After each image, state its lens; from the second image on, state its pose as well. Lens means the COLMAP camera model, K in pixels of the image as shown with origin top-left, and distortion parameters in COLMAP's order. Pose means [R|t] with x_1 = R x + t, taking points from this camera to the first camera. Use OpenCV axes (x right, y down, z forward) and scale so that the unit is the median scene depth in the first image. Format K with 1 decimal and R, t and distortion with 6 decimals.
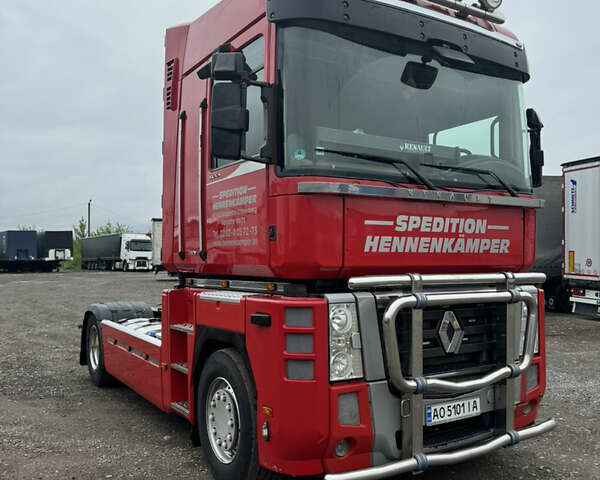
lens RADIAL K [[556.5, 0, 300.0], [0, 556.5, 240.0], [0, 0, 1]] dist [0.095163, -0.016567]
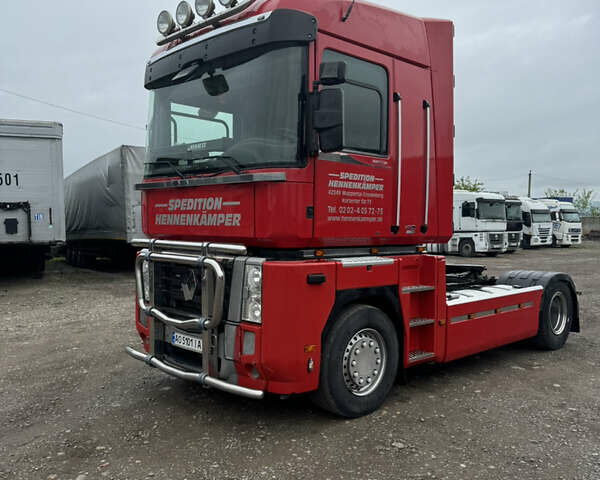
lens RADIAL K [[556.5, 0, 300.0], [0, 556.5, 240.0], [0, 0, 1]] dist [0.095163, -0.016567]
pose [[0.208140, 0.030811, -0.977614, 1.593015], [0.020273, 0.999153, 0.035806, 0.015272], [0.977889, -0.027272, 0.207339, 0.970573]]
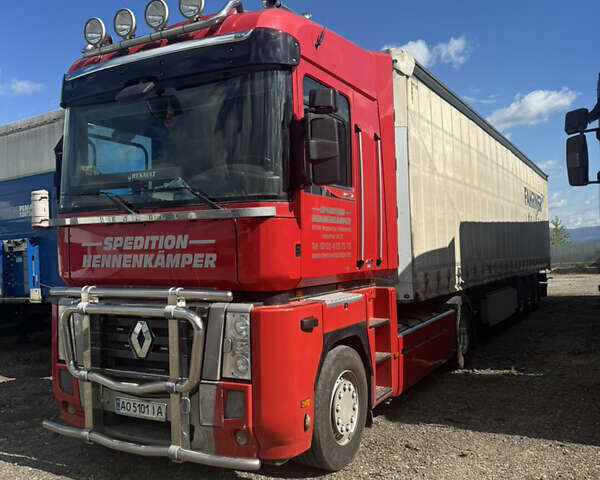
lens RADIAL K [[556.5, 0, 300.0], [0, 556.5, 240.0], [0, 0, 1]] dist [0.095163, -0.016567]
pose [[0.491800, -0.019070, -0.870499, 1.382772], [0.042753, 0.999083, 0.002266, -0.021655], [0.869658, -0.038331, 0.492165, 0.721243]]
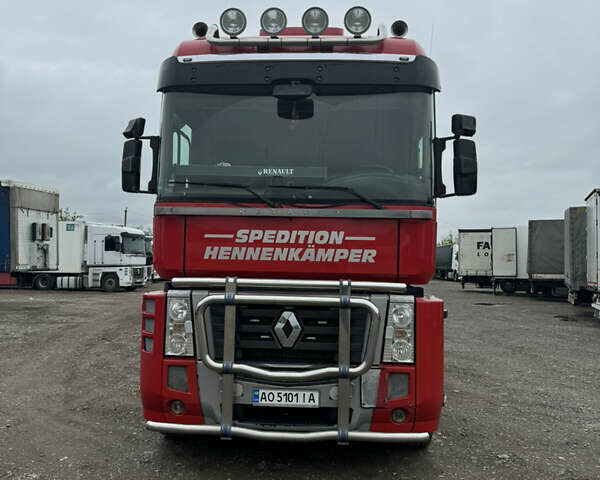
lens RADIAL K [[556.5, 0, 300.0], [0, 556.5, 240.0], [0, 0, 1]] dist [0.095163, -0.016567]
pose [[0.810052, -0.007809, -0.586307, 0.947009], [-0.003460, 0.999830, -0.018097, 0.000301], [0.586348, 0.016688, 0.809887, 0.083806]]
